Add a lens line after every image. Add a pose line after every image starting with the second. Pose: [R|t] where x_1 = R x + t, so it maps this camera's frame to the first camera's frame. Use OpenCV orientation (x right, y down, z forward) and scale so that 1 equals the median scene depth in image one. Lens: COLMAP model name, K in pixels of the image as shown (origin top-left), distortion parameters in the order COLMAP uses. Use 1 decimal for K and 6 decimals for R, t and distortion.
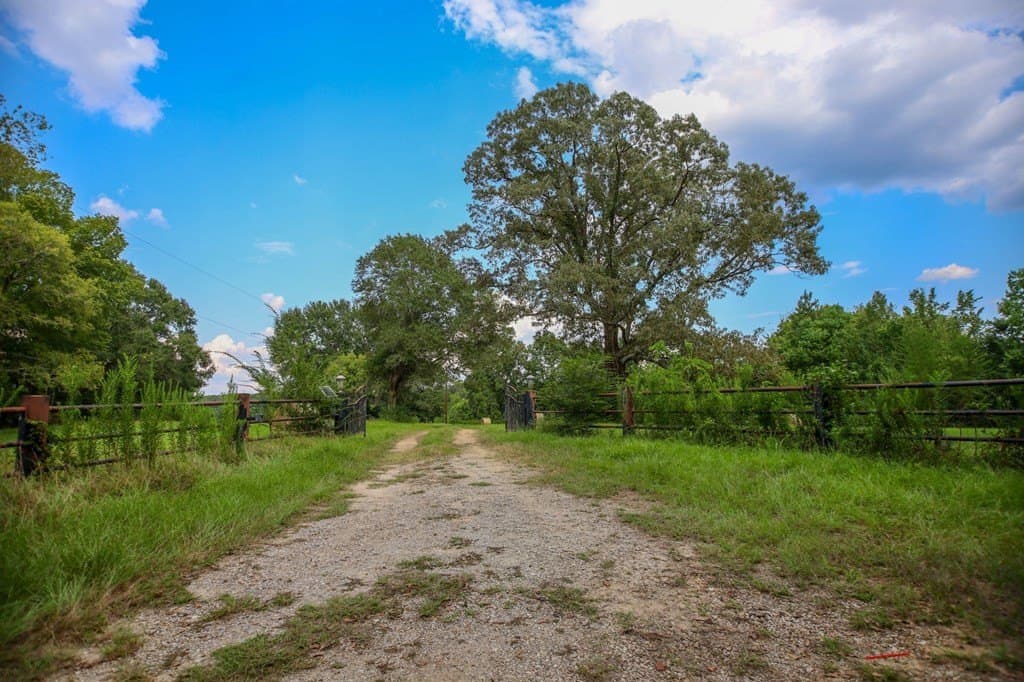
lens RADIAL K [[688.7, 0, 508.0], [0, 688.7, 333.4], [0, 0, 1]] dist [0.014164, 0.003969]
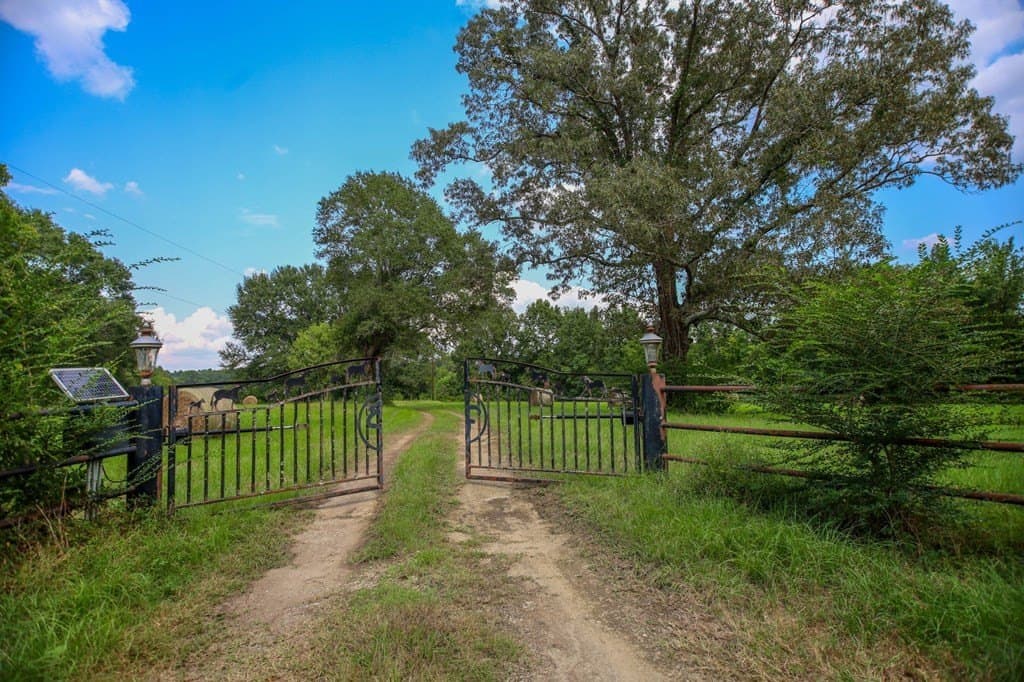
lens RADIAL K [[688.7, 0, 508.0], [0, 688.7, 333.4], [0, 0, 1]] dist [0.014164, 0.003969]
pose [[0.999730, -0.008995, 0.021426, -0.018504], [0.008126, 0.999156, 0.040275, 0.013521], [-0.021770, -0.040090, 0.998959, 0.185964]]
